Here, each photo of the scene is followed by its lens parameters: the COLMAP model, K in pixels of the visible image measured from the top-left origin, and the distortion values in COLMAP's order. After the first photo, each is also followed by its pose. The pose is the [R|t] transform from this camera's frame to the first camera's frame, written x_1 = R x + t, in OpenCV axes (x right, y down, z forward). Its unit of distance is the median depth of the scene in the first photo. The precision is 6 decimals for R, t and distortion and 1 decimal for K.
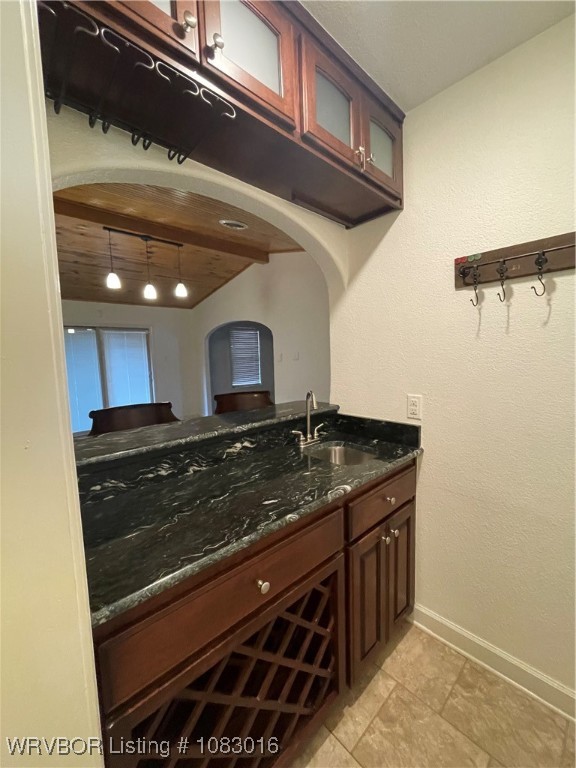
lens RADIAL K [[312.4, 0, 286.5], [0, 312.4, 384.5], [0, 0, 1]] dist [-0.004528, 0.000708]
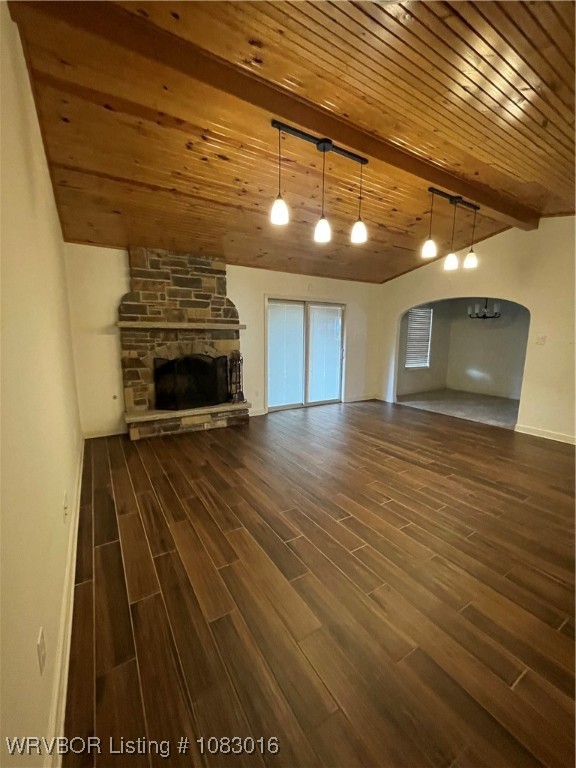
lens RADIAL K [[312.4, 0, 286.2], [0, 312.4, 380.6], [0, 0, 1]] dist [-0.004528, 0.000708]
pose [[0.979387, 0.067686, -0.190313, -0.757165], [-0.056959, 0.996494, 0.061287, 0.013562], [0.193794, -0.049184, 0.979809, 0.015518]]
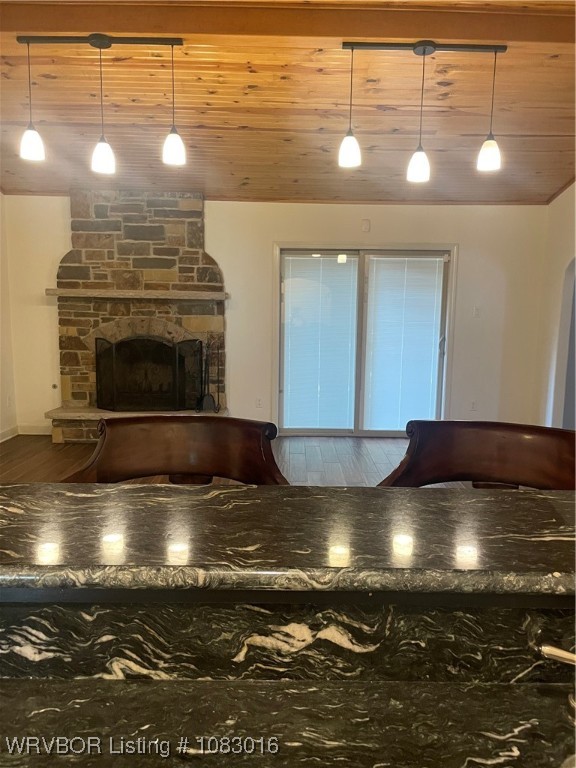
lens RADIAL K [[587.2, 0, 291.6], [0, 587.2, 389.6], [0, 0, 1]] dist [0.047068, -0.025407]
pose [[0.734441, 0.132335, -0.665645, 0.060788], [-0.100793, 0.991197, 0.085847, -0.024135], [0.671146, 0.004043, 0.741314, 0.222592]]
